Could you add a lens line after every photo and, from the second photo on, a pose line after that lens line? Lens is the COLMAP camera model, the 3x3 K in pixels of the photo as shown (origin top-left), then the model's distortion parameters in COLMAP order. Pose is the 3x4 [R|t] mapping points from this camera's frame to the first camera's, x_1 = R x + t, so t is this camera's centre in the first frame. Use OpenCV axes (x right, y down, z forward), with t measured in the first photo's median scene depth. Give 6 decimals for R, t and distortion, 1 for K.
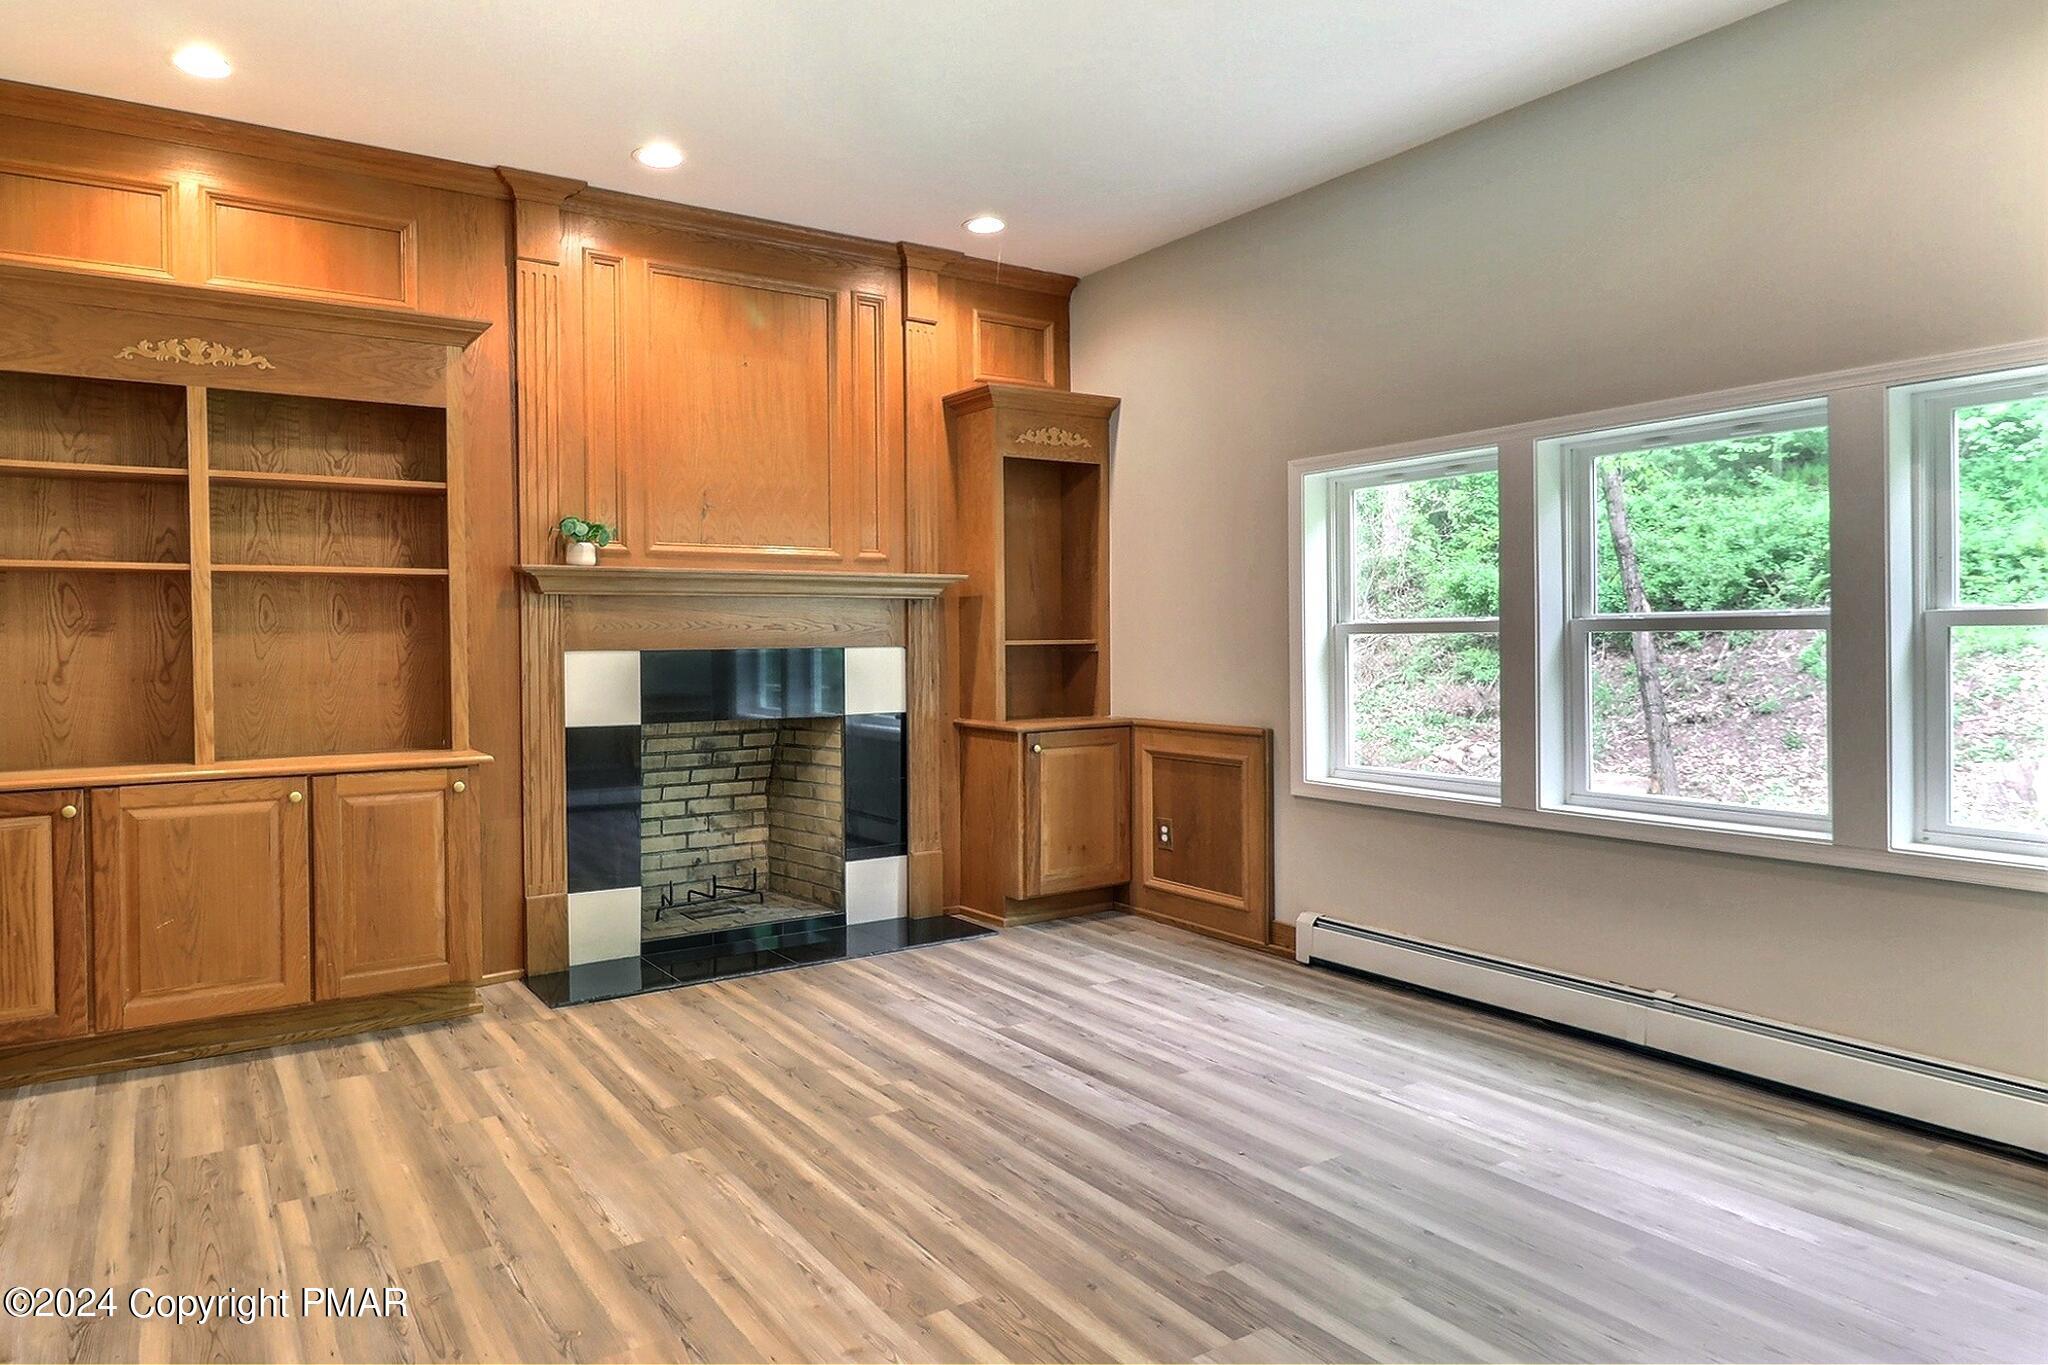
lens RADIAL K [[1300.8, 0, 1027.8], [0, 1300.8, 651.0], [0, 0, 1]] dist [0.014218, -0.016825]
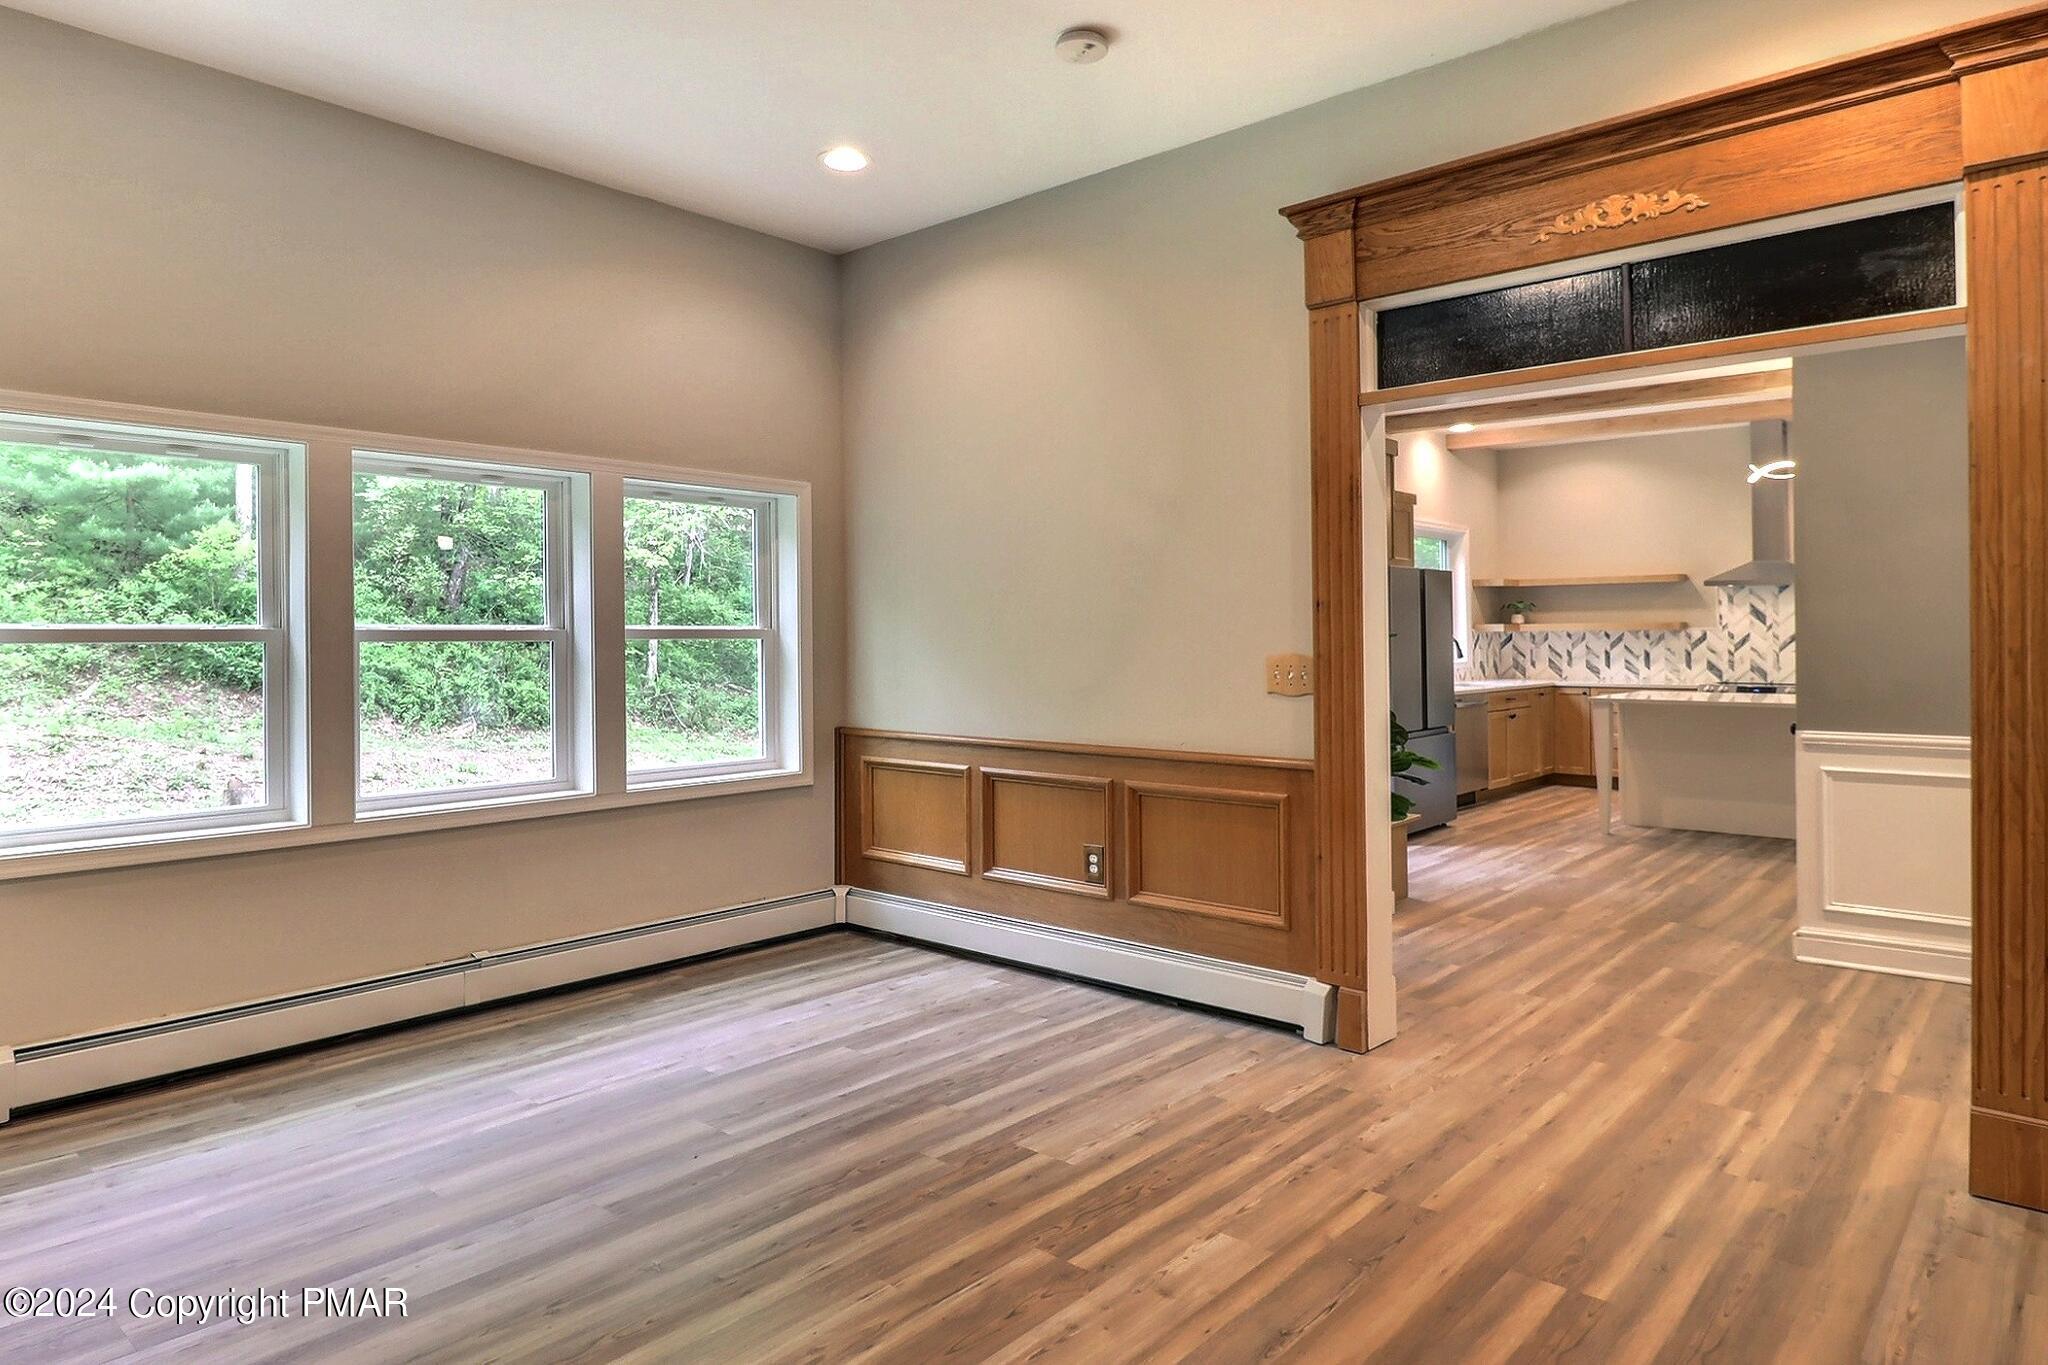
lens RADIAL K [[1108.9, 0, 1016.4], [0, 1108.9, 665.4], [0, 0, 1]] dist [0.000470, -0.000365]
pose [[-0.220117, -0.011203, 0.975409, -2.267607], [0.012208, 0.999824, 0.014239, -0.001598], [-0.975397, 0.015042, -0.219941, 2.978038]]
